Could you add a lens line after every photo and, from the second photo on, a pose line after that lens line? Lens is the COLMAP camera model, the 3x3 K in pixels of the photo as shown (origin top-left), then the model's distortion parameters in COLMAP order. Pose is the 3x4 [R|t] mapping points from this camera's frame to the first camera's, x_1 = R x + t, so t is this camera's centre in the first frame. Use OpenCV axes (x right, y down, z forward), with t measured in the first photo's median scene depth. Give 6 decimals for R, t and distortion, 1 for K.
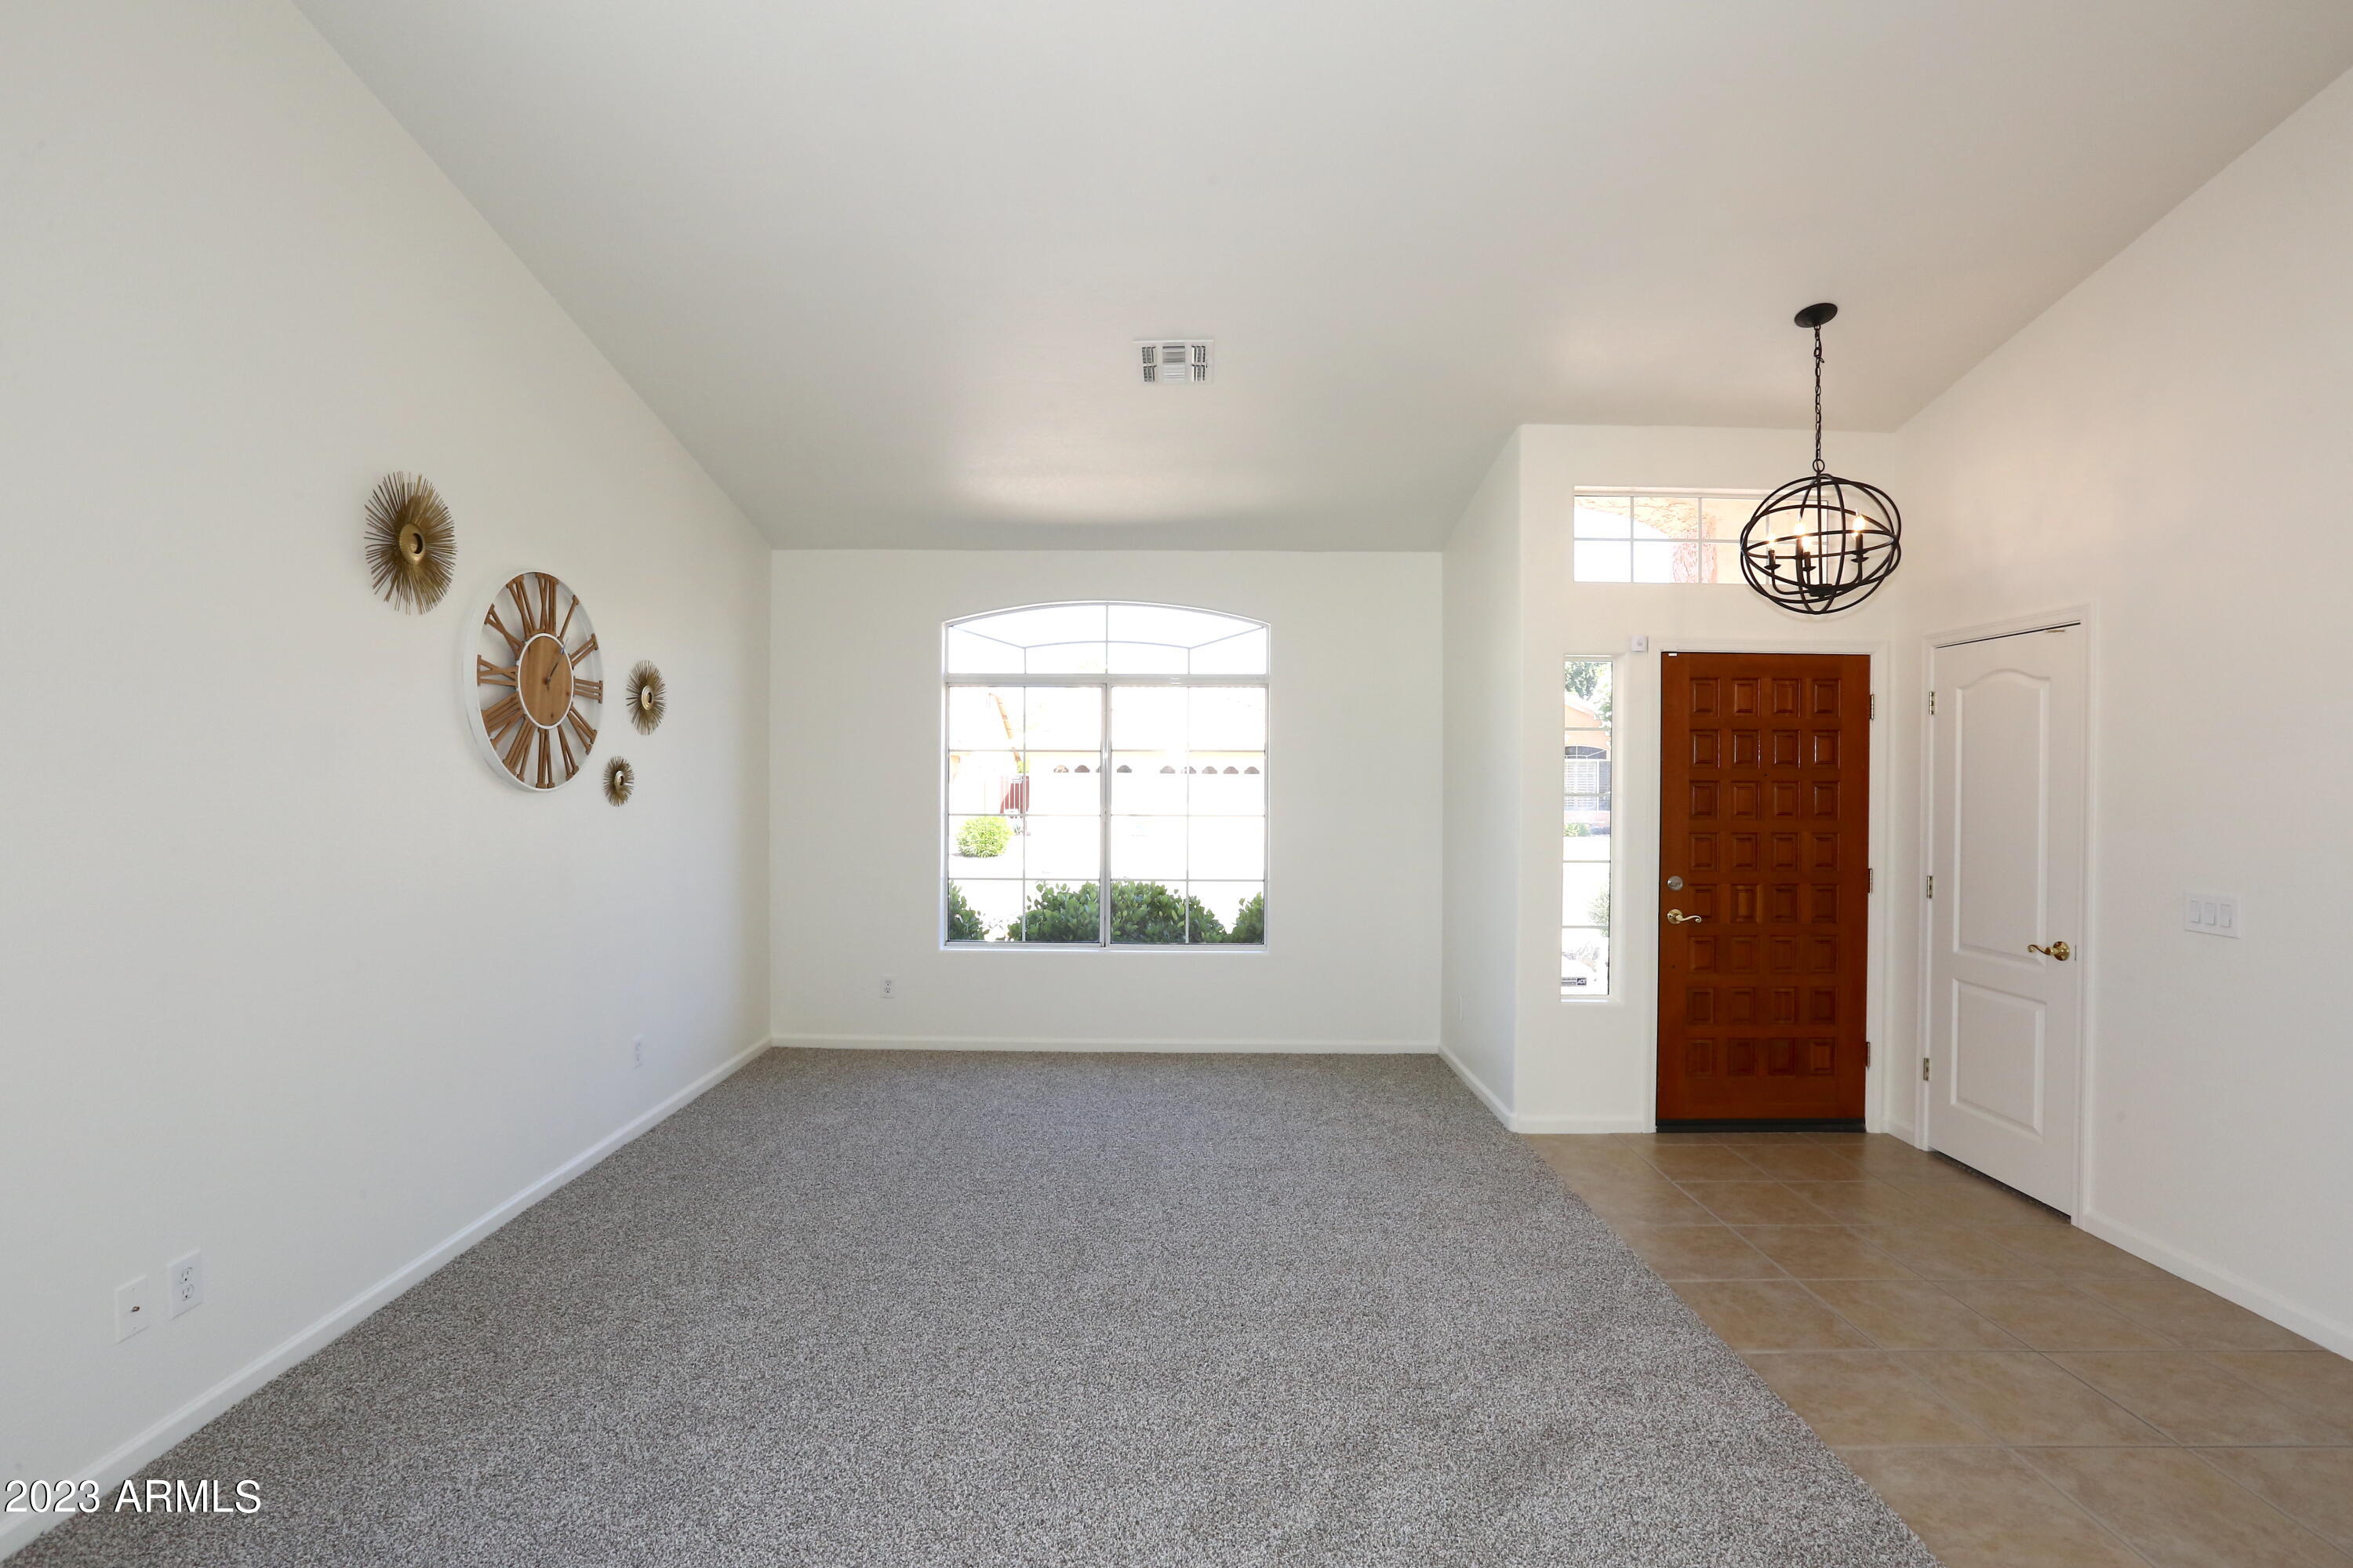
lens RADIAL K [[1090.7, 0, 1185.5], [0, 1090.7, 775.1], [0, 0, 1]] dist [-0.045295, 0.012632]
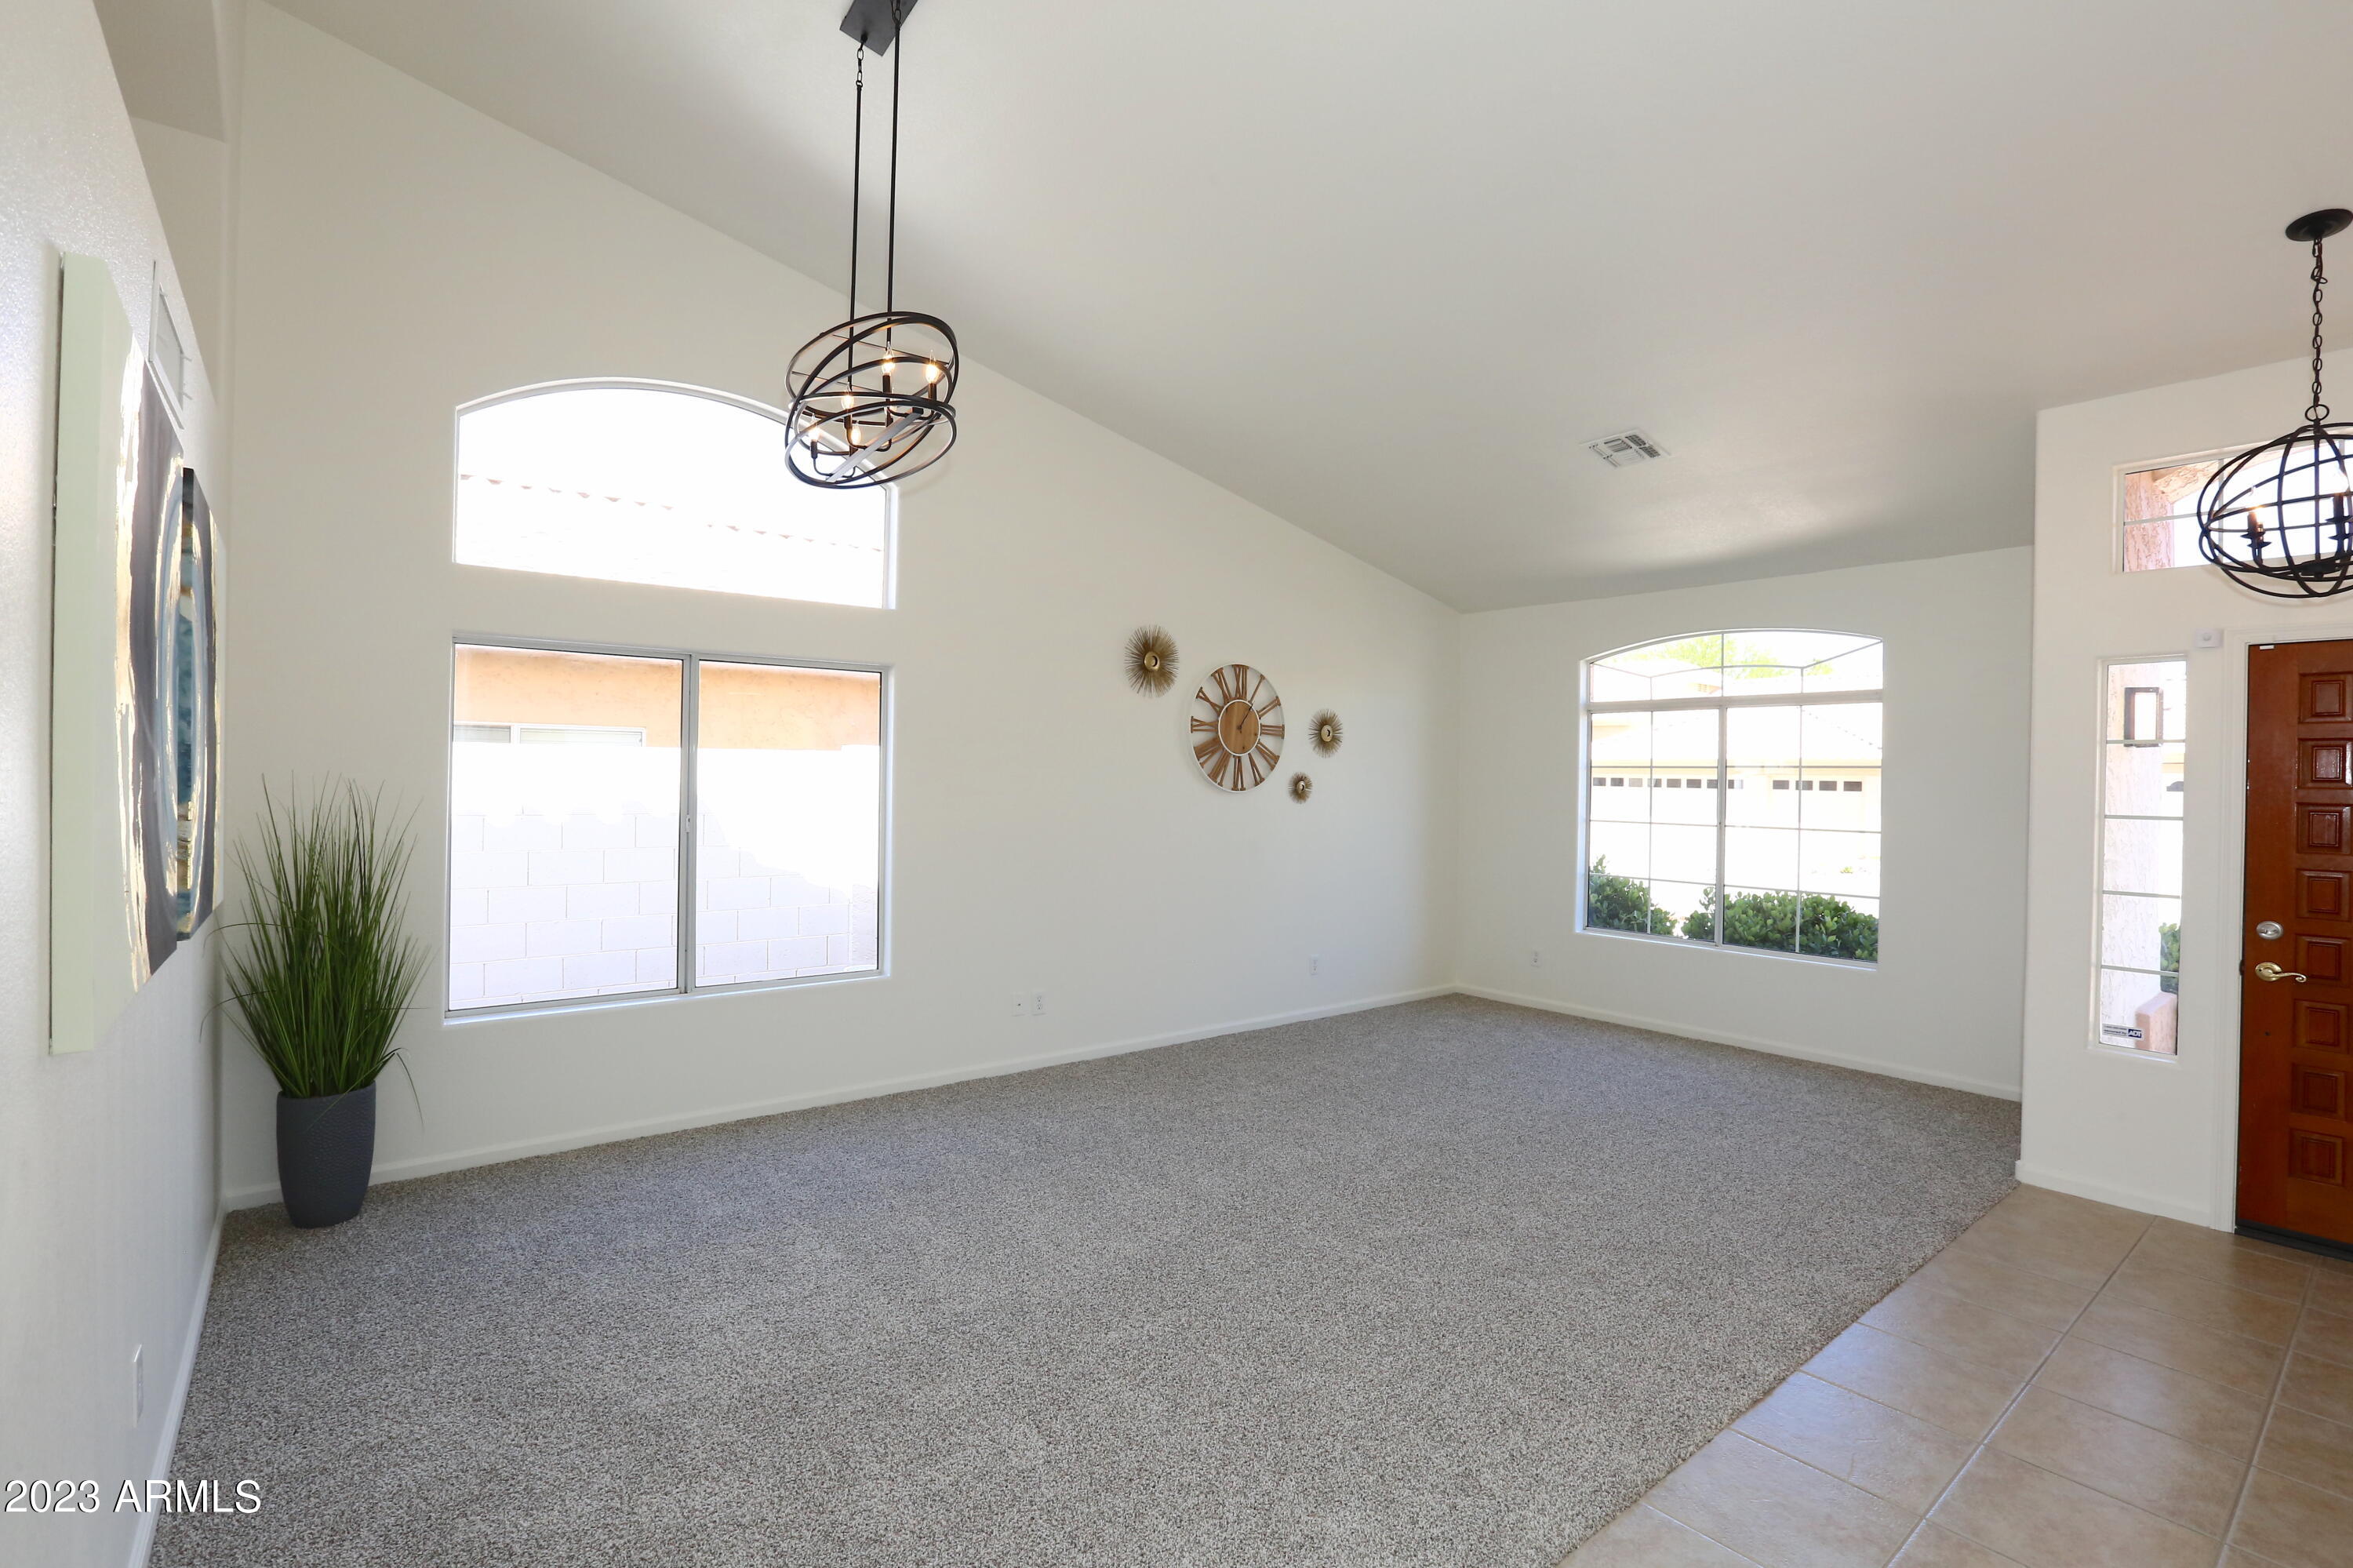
lens RADIAL K [[1090.7, 0, 1170.4], [0, 1090.7, 779.6], [0, 0, 1]] dist [-0.045295, 0.012632]
pose [[0.625034, 0.006528, -0.780570, 0.600145], [-0.013207, 0.999910, -0.002214, 0.000168], [0.780486, 0.011693, 0.625064, -0.145061]]
